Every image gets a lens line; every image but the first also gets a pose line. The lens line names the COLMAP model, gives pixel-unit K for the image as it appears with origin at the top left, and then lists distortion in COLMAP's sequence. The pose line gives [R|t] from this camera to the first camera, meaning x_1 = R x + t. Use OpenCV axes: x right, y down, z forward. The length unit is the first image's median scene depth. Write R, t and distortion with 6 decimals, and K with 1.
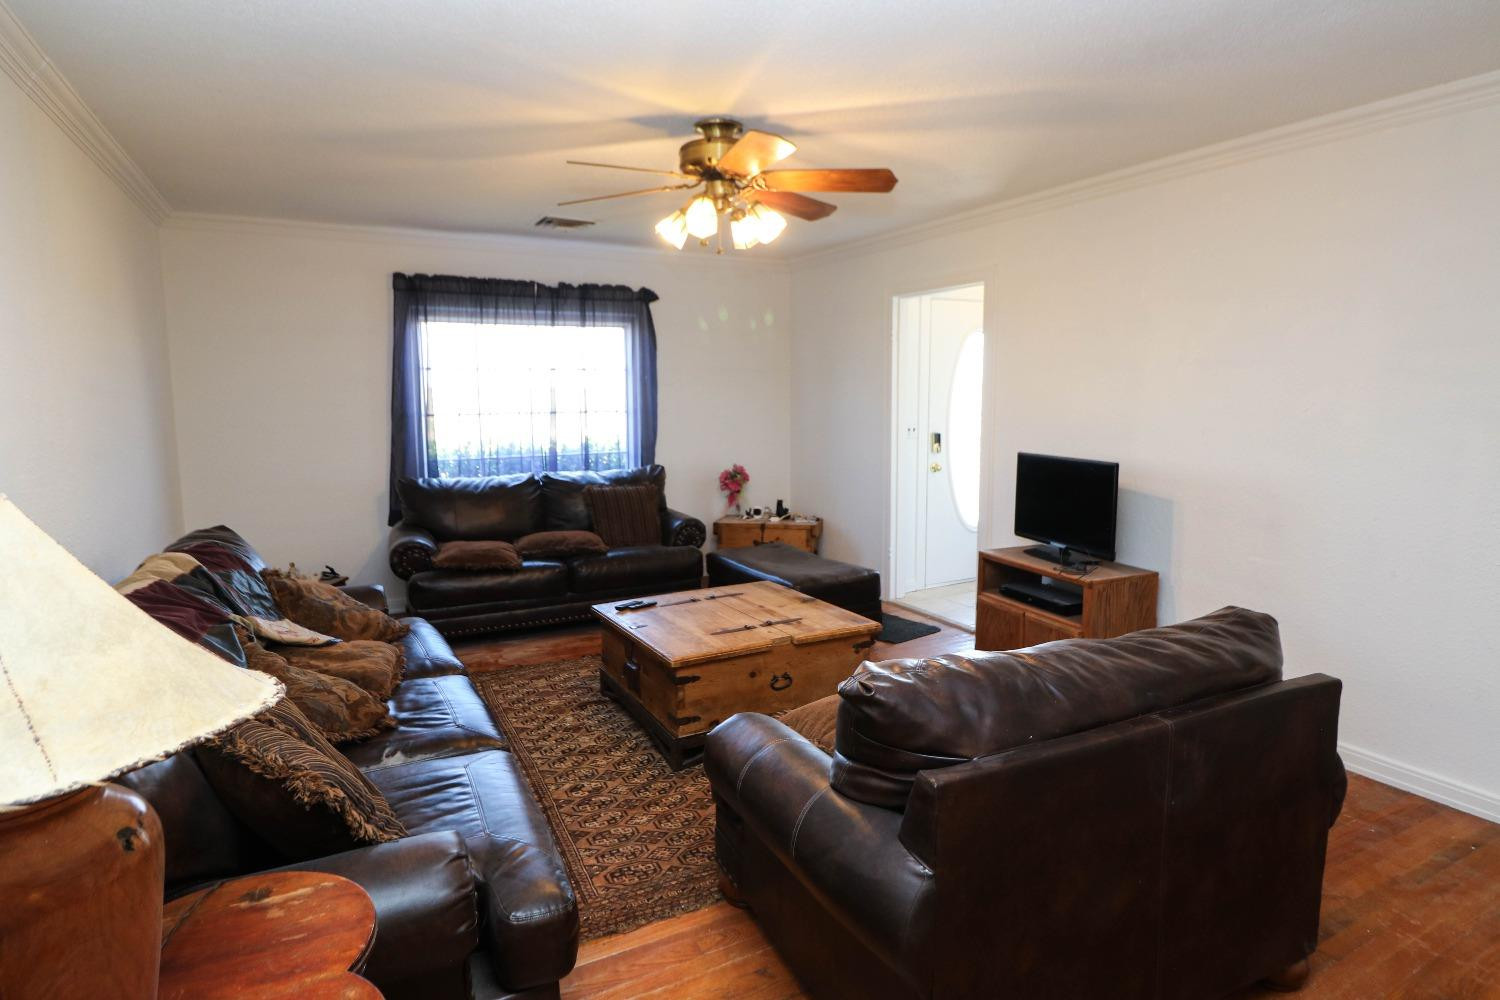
lens RADIAL K [[834.2, 0, 750.4], [0, 834.2, 500.5], [0, 0, 1]] dist [-0.000636, -0.001259]
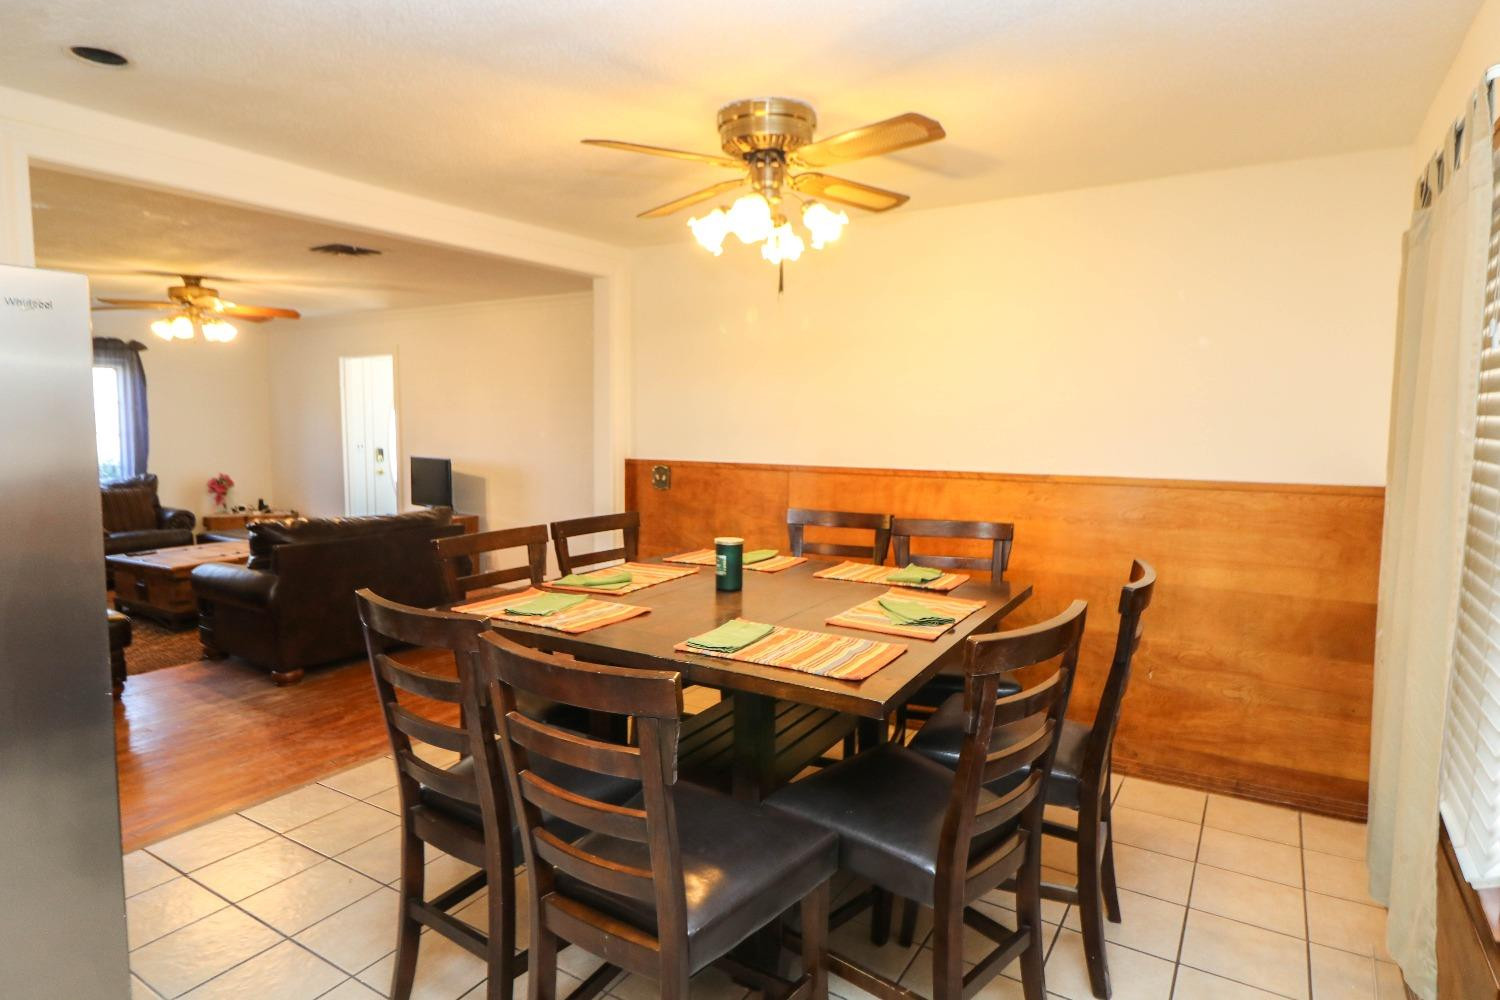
lens RADIAL K [[834.2, 0, 754.7], [0, 834.2, 487.2], [0, 0, 1]] dist [-0.000636, -0.001259]
pose [[0.861892, -0.031793, 0.506095, 0.044339], [0.056824, 0.997802, -0.034091, 0.076861], [-0.503899, 0.058141, 0.861804, -0.614682]]
